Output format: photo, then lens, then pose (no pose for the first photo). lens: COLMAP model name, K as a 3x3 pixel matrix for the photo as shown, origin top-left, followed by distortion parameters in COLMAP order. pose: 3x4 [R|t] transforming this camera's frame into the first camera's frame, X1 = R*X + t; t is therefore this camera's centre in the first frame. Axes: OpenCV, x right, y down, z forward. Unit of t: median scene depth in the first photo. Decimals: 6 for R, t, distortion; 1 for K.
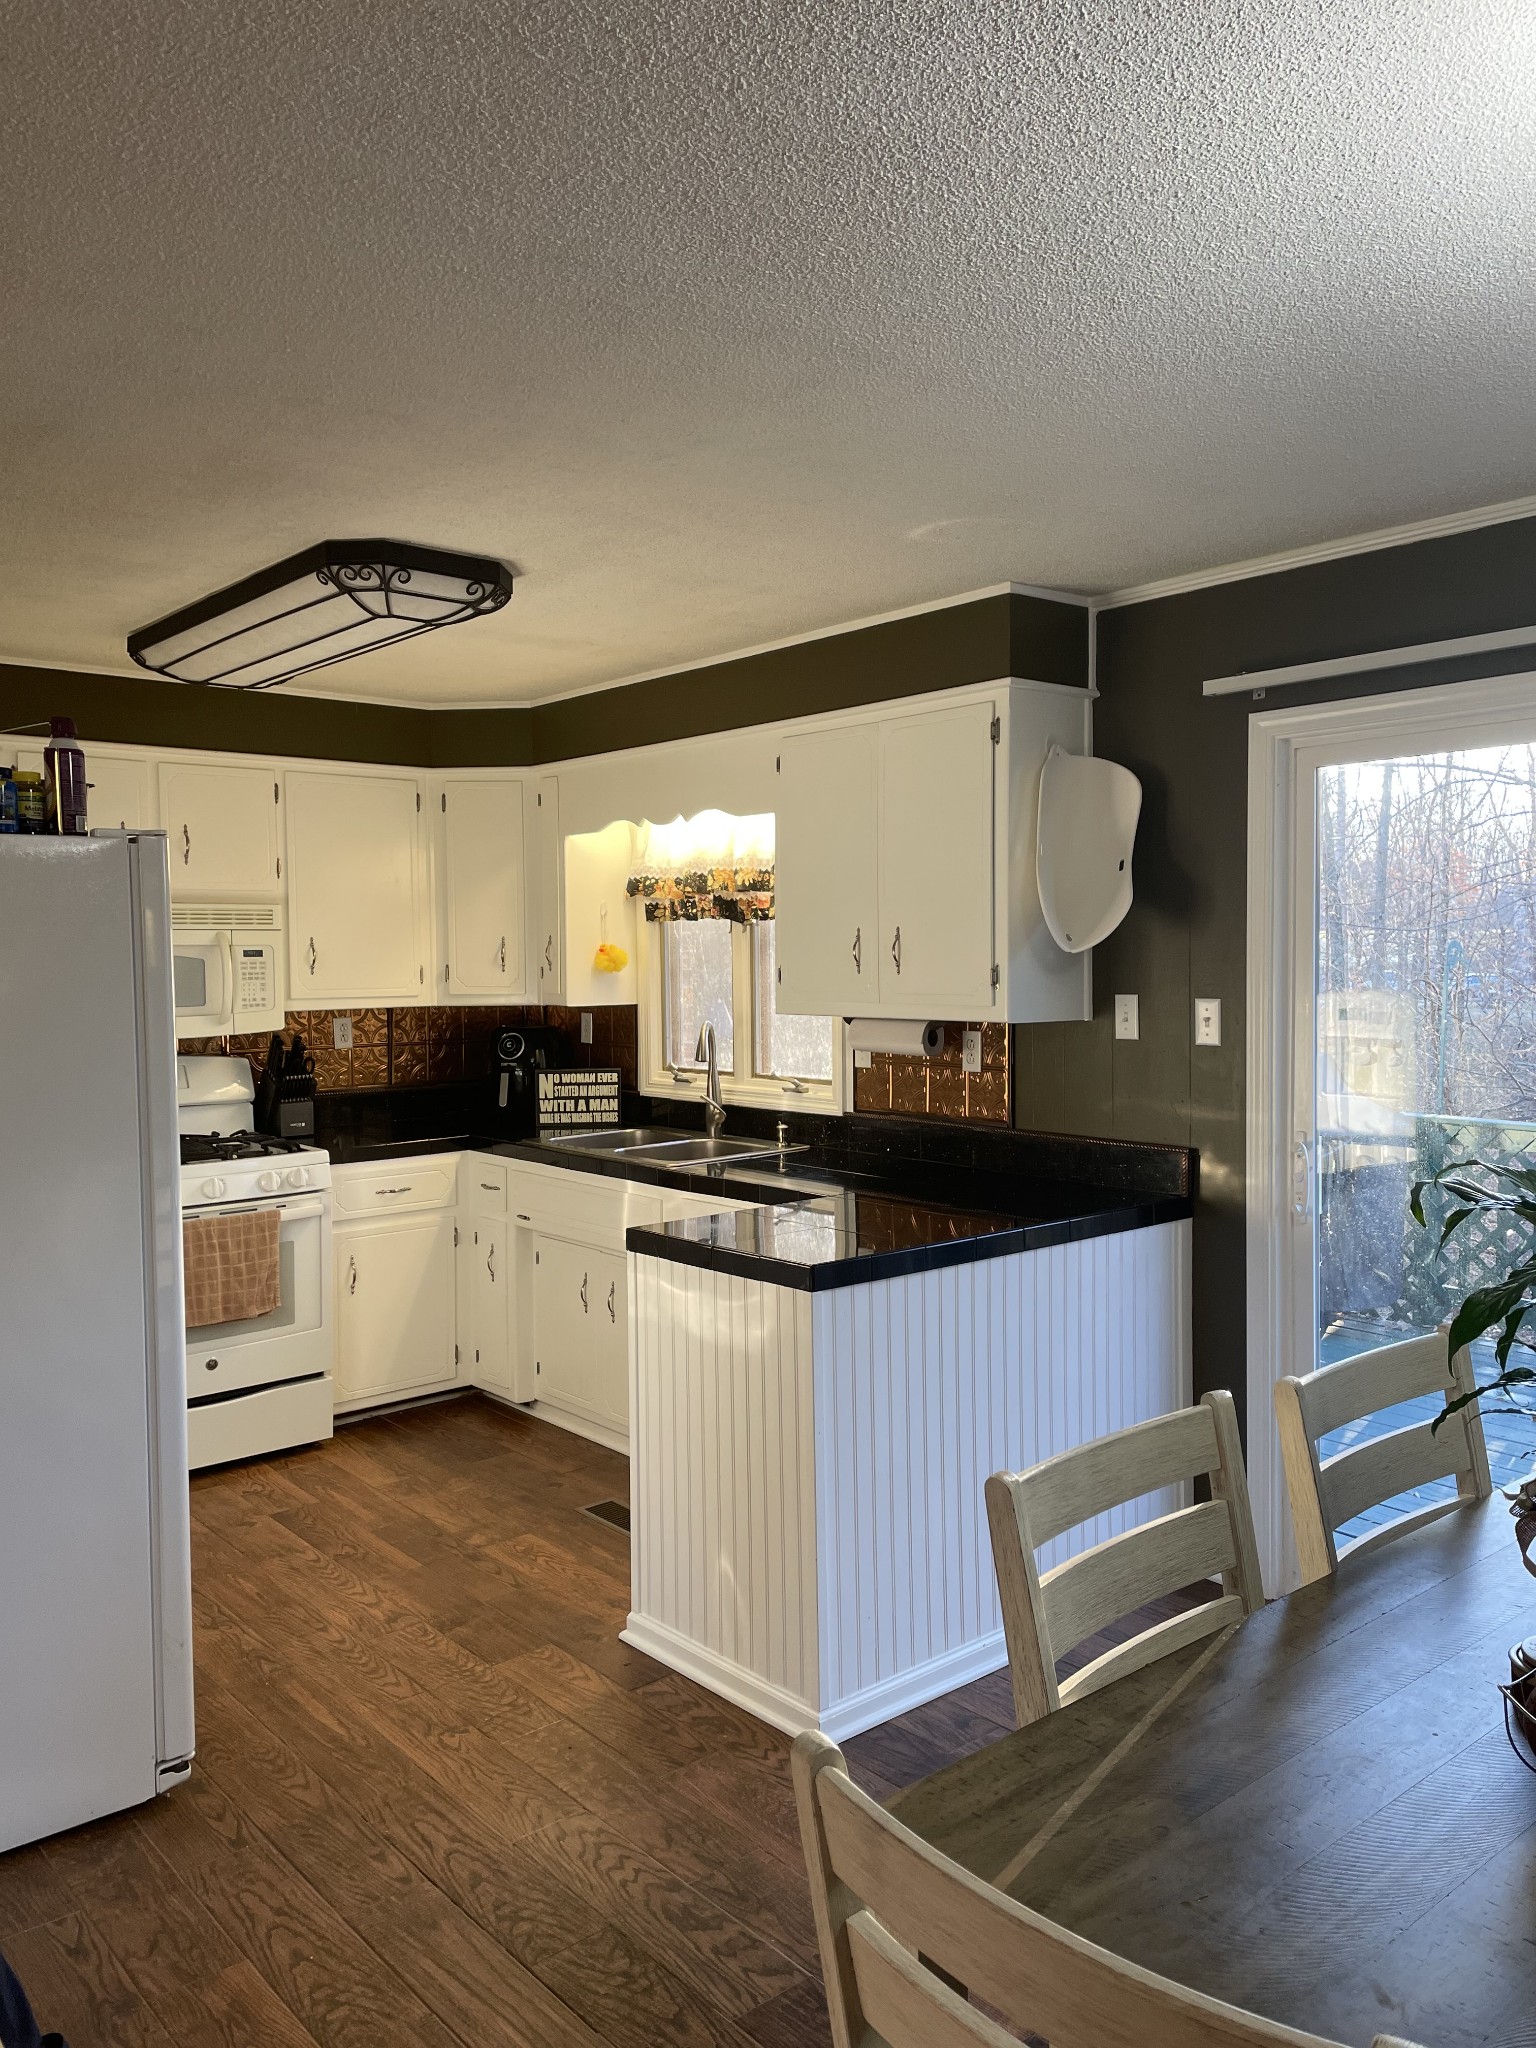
lens RADIAL K [[1537.1, 0, 768.0], [0, 1537.1, 1024.0], [0, 0, 1]] dist [0.088597, -0.094726]
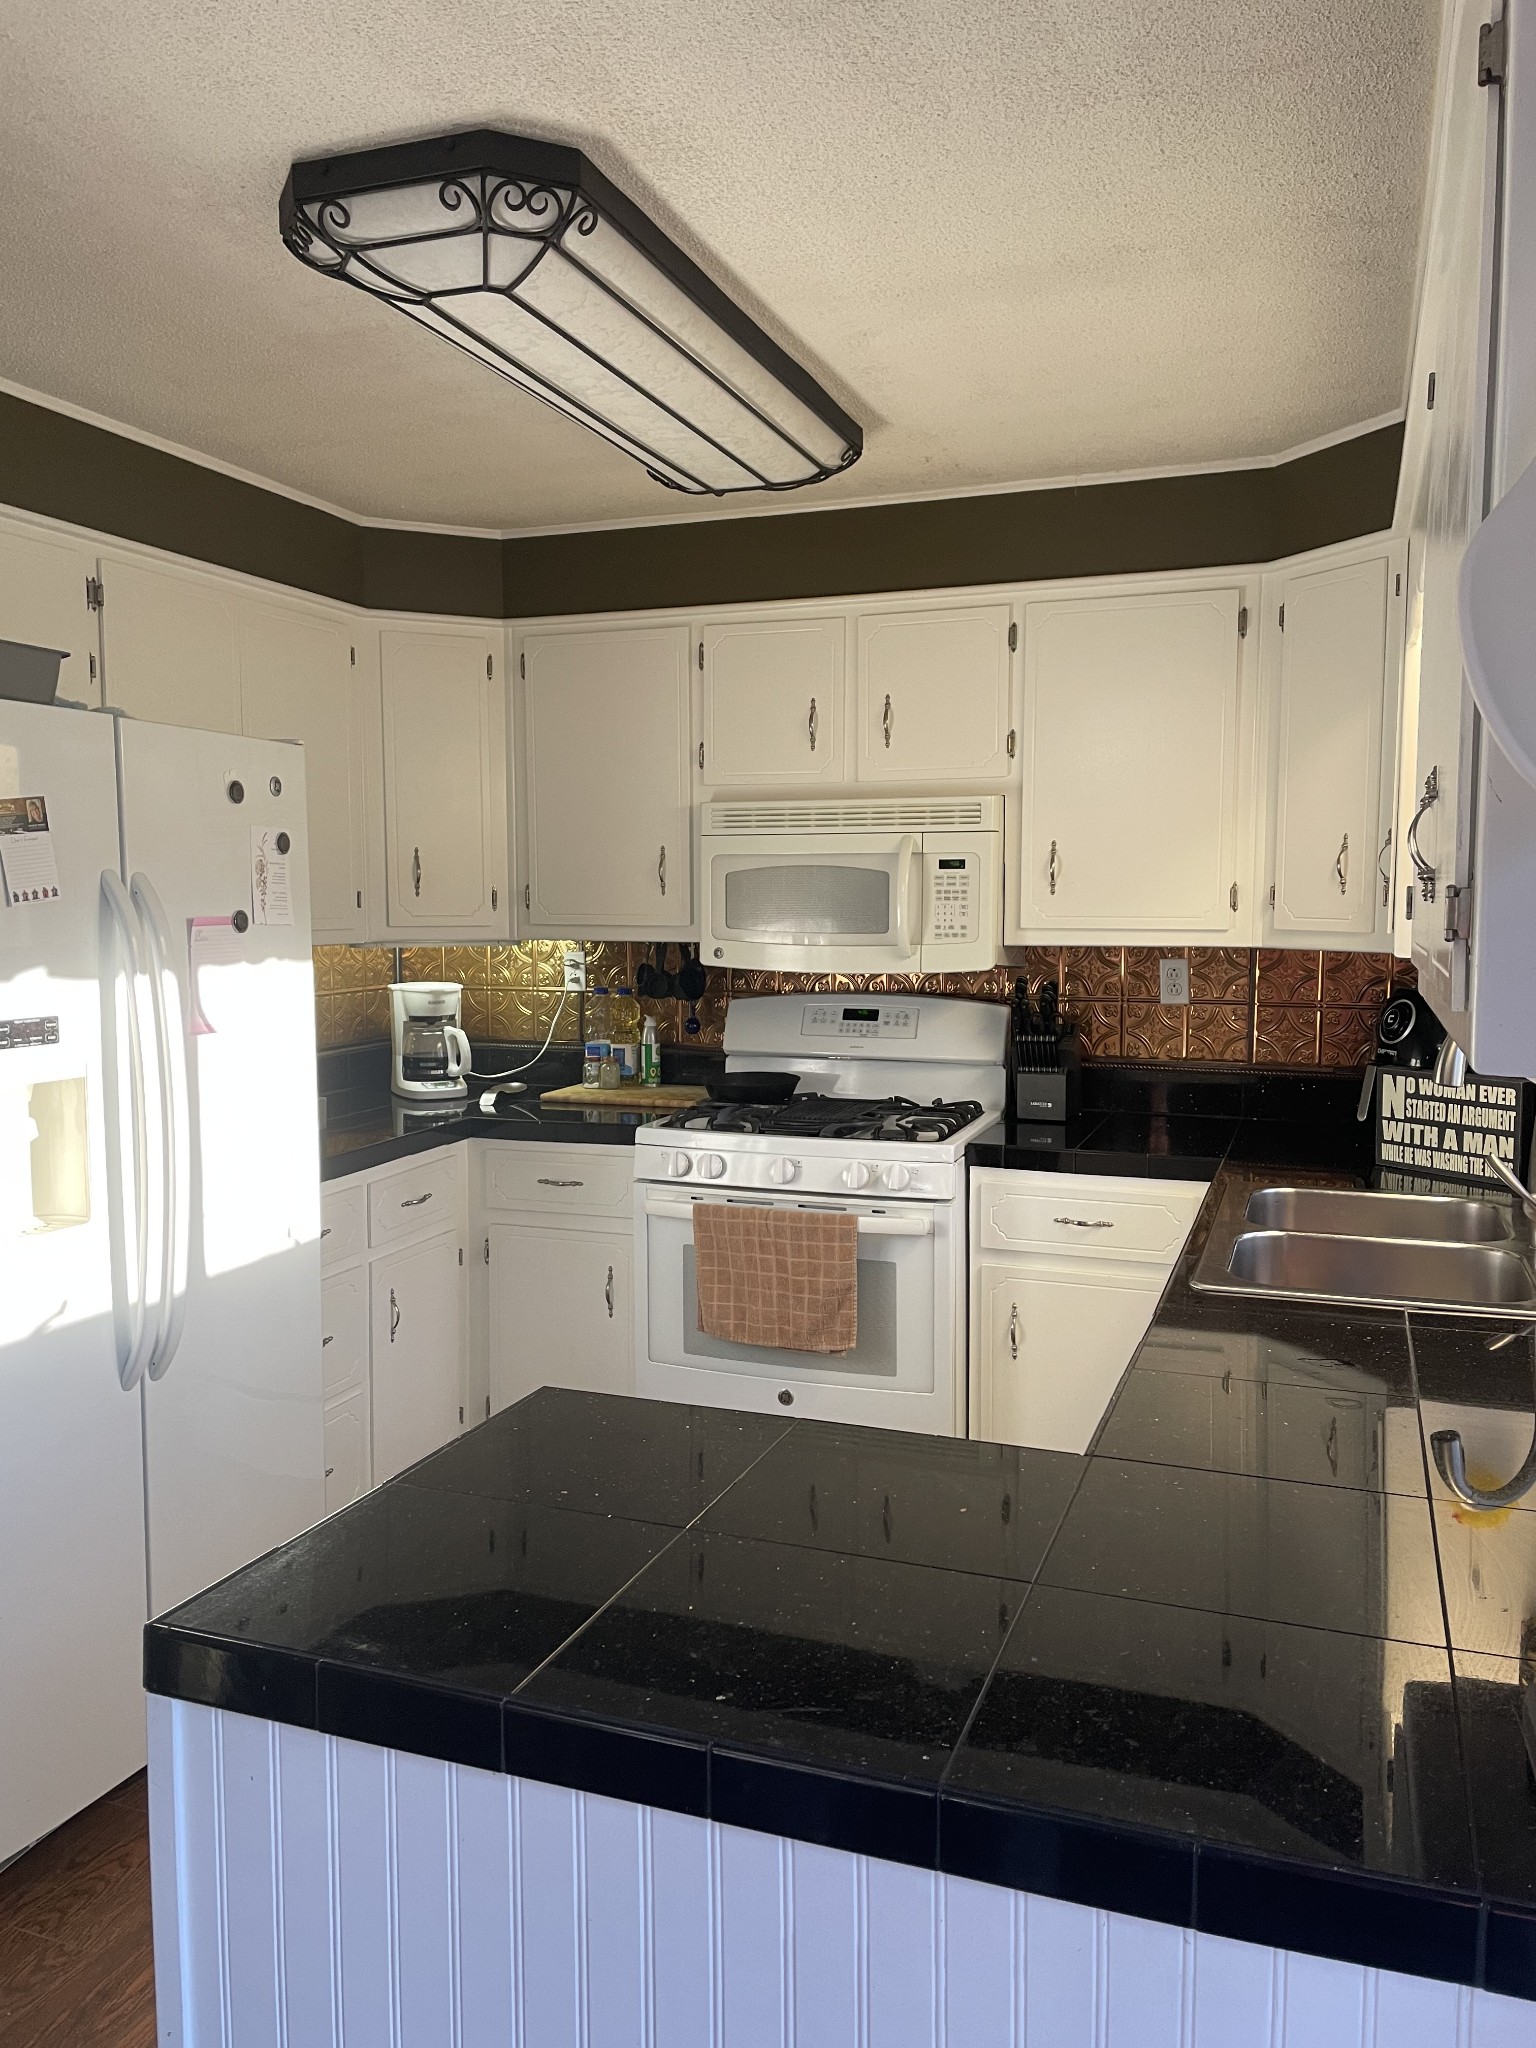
lens RADIAL K [[1537.1, 0, 768.0], [0, 1537.1, 1024.0], [0, 0, 1]] dist [0.088597, -0.094726]
pose [[0.481421, 0.086680, -0.872193, 0.243163], [-0.045772, 0.996226, 0.073743, -0.018074], [0.875294, 0.004421, 0.483572, 0.519815]]
